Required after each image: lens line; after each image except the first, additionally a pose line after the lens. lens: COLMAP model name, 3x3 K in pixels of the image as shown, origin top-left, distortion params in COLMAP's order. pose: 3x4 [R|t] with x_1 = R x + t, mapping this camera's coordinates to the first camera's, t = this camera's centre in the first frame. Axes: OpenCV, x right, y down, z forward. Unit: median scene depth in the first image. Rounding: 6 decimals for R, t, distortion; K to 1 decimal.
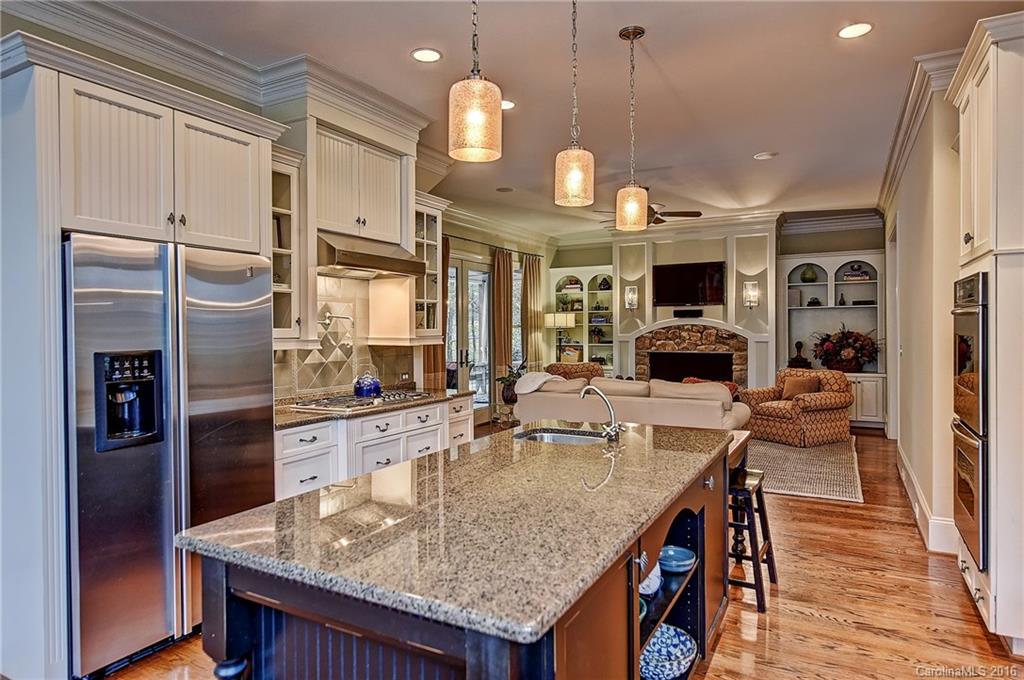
lens RADIAL K [[612.6, 0, 510.3], [0, 612.6, 332.6], [0, 0, 1]] dist [0.001962, 0.000305]
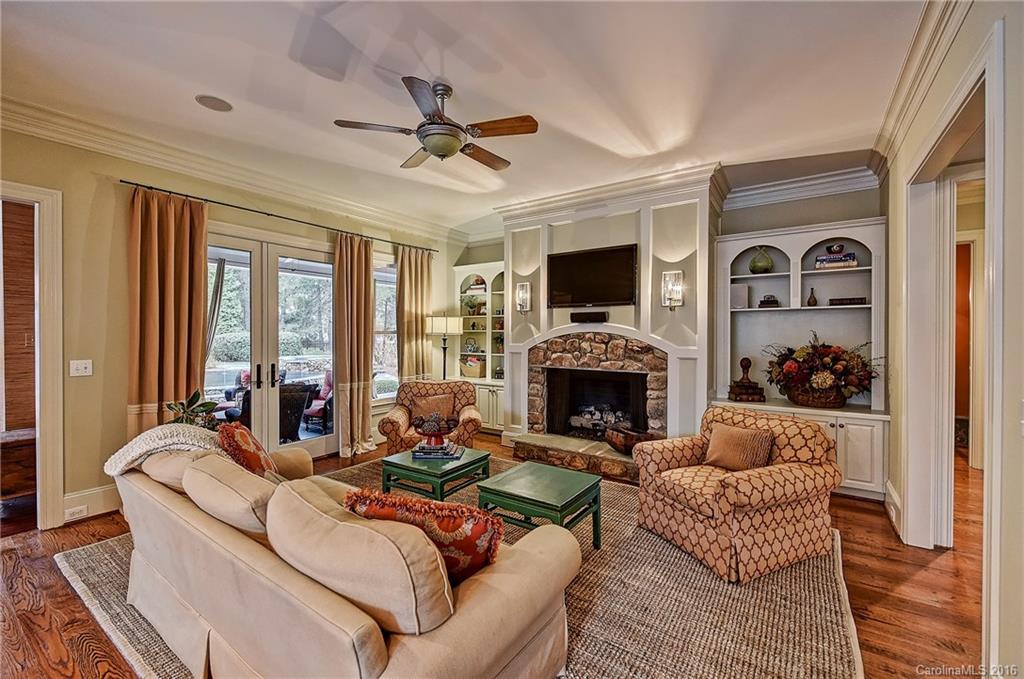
lens RADIAL K [[426.6, 0, 511.7], [0, 426.6, 335.9], [0, 0, 1]] dist [0.001337, 0.000115]
pose [[0.995063, 0.008896, -0.098842, 0.253231], [-0.008944, 0.999960, -0.000042, -0.007960], [0.098838, 0.000926, 0.995103, 0.489363]]
